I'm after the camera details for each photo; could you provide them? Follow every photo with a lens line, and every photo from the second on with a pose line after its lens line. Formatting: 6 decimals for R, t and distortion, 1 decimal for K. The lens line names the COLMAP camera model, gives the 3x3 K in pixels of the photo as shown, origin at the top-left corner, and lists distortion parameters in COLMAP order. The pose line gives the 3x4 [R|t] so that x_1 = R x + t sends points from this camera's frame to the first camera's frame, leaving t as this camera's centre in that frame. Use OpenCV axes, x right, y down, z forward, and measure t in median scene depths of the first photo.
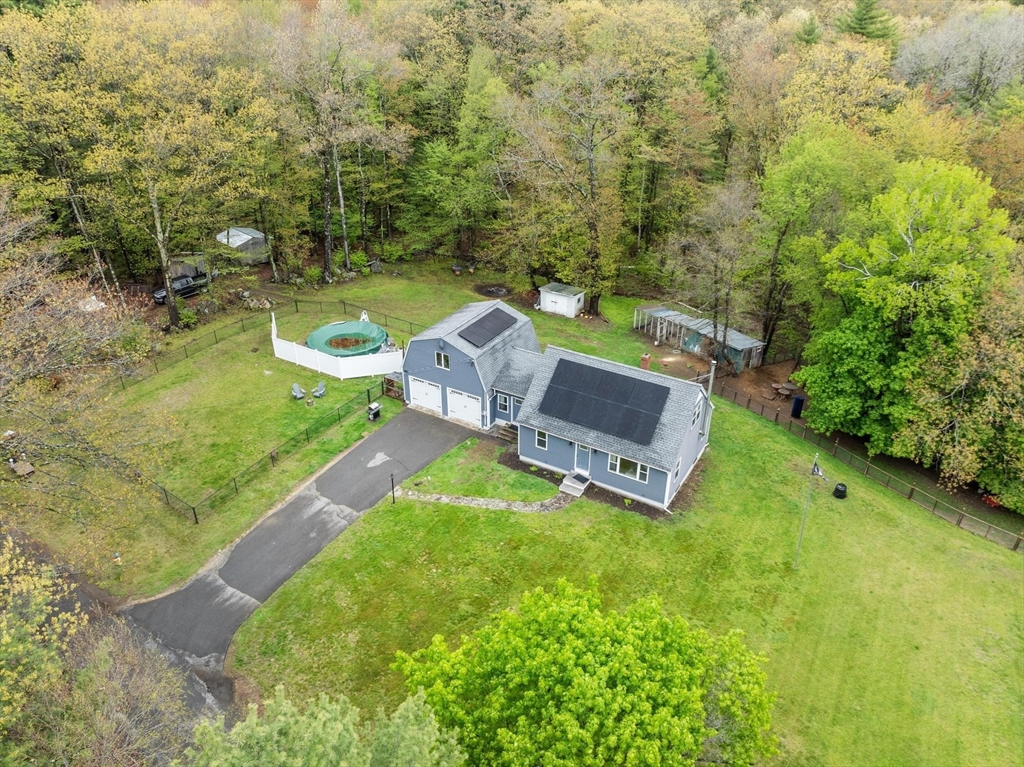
lens RADIAL K [[717.1, 0, 517.6], [0, 717.1, 382.0], [0, 0, 1]] dist [-0.027759, 0.000301]
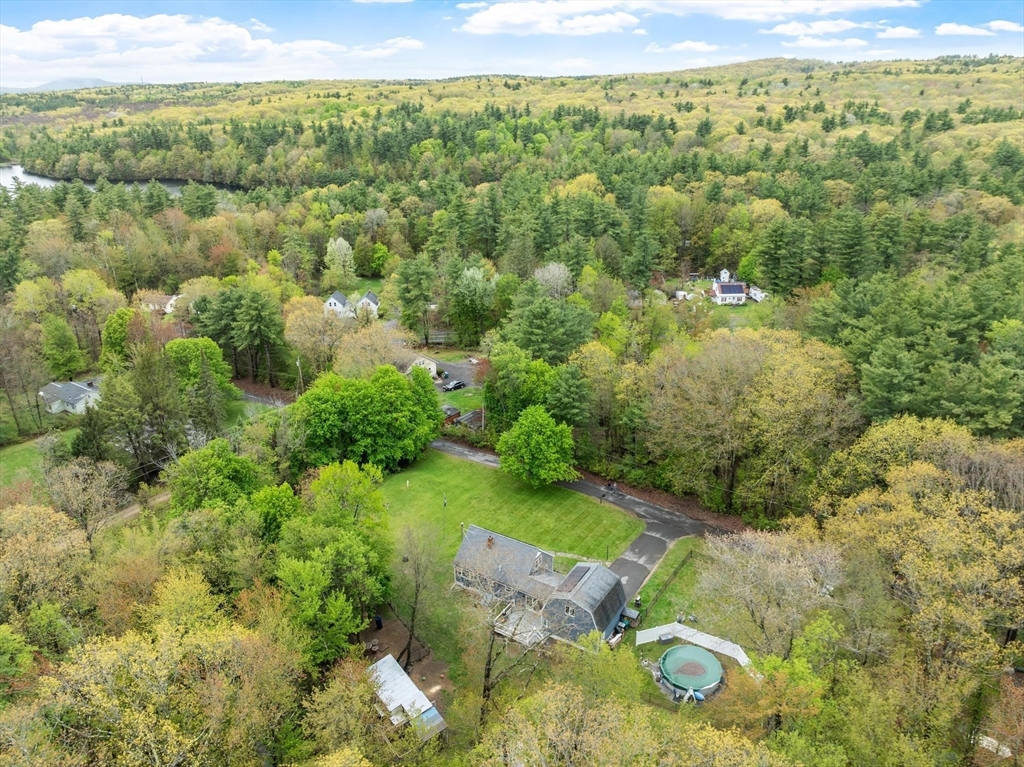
lens RADIAL K [[717.1, 0, 517.6], [0, 717.1, 382.0], [0, 0, 1]] dist [-0.027759, 0.000301]
pose [[-0.999732, -0.002192, 0.023041, 0.051000], [0.016541, 0.628606, 0.777548, -1.681526], [-0.016188, 0.777721, -0.628401, 1.729047]]
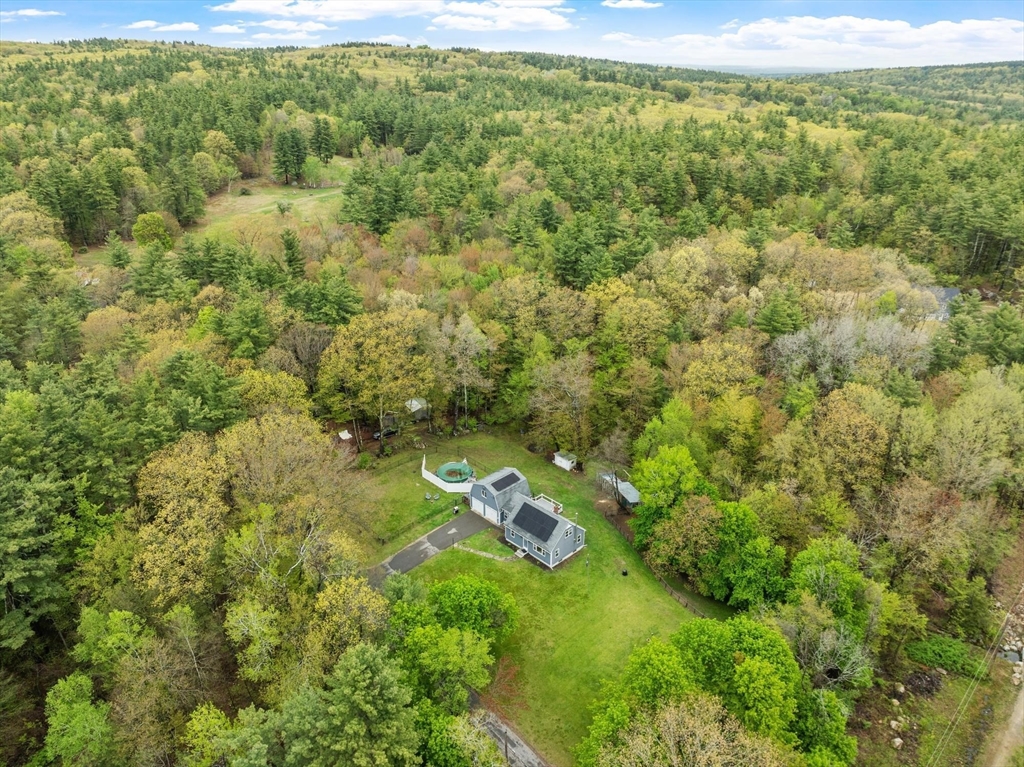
lens RADIAL K [[717.1, 0, 517.6], [0, 717.1, 382.0], [0, 0, 1]] dist [-0.027759, 0.000301]
pose [[0.967145, 0.102454, -0.232666, 0.531286], [-0.121988, 0.989979, -0.071141, -0.246495], [0.223046, 0.097187, 0.969951, -1.370732]]
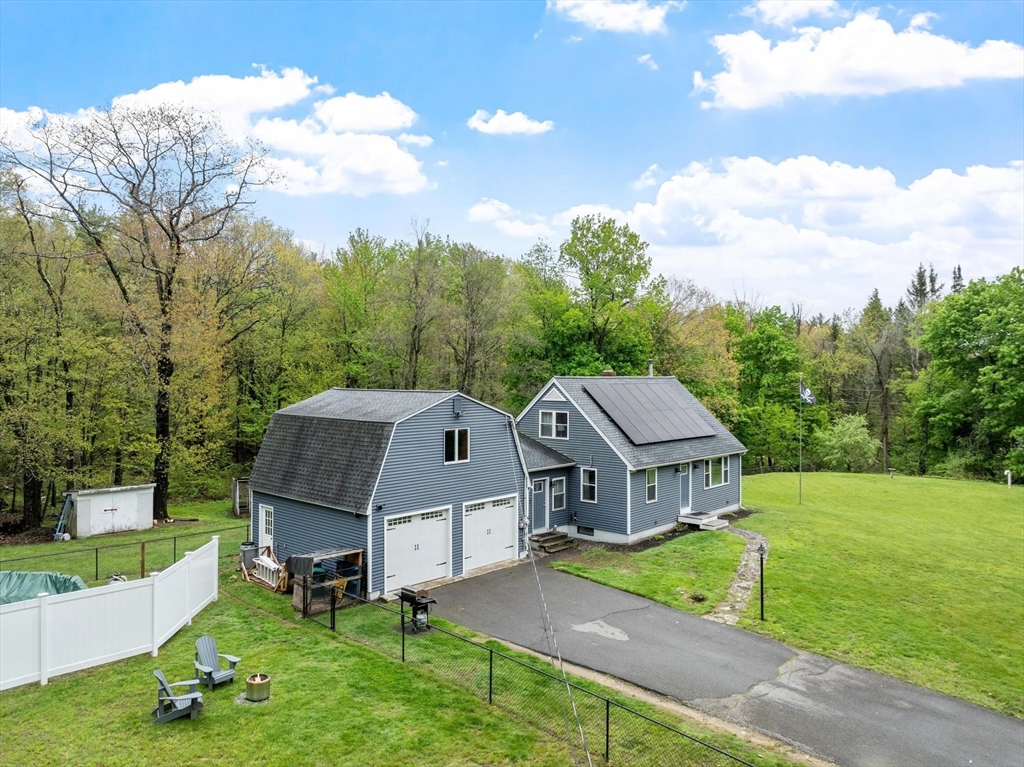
lens RADIAL K [[717.1, 0, 517.6], [0, 717.1, 382.0], [0, 0, 1]] dist [-0.027759, 0.000301]
pose [[0.192724, -0.005563, 0.981237, -0.586386], [0.473352, 0.876467, -0.088002, -0.005490], [-0.859532, 0.481430, 0.171549, 0.855762]]
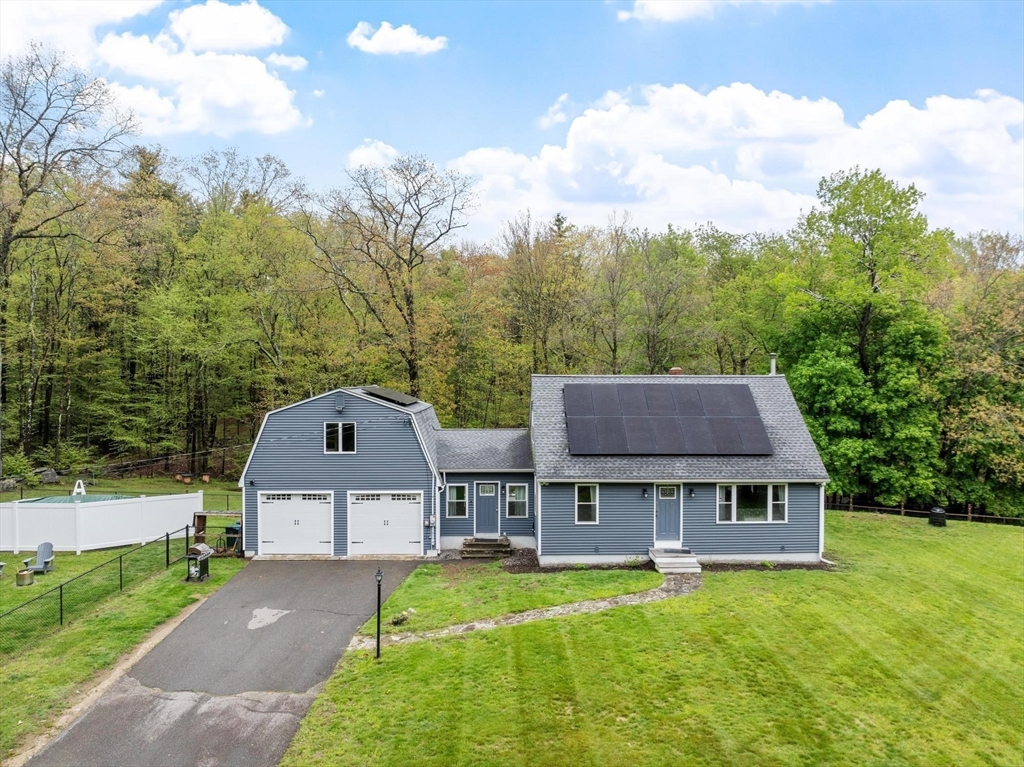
lens RADIAL K [[717.1, 0, 517.6], [0, 717.1, 382.0], [0, 0, 1]] dist [-0.027759, 0.000301]
pose [[0.848229, -0.002794, 0.529622, -0.279967], [0.256762, 0.876784, -0.406598, 0.189876], [-0.463228, 0.480875, 0.744432, 0.507299]]
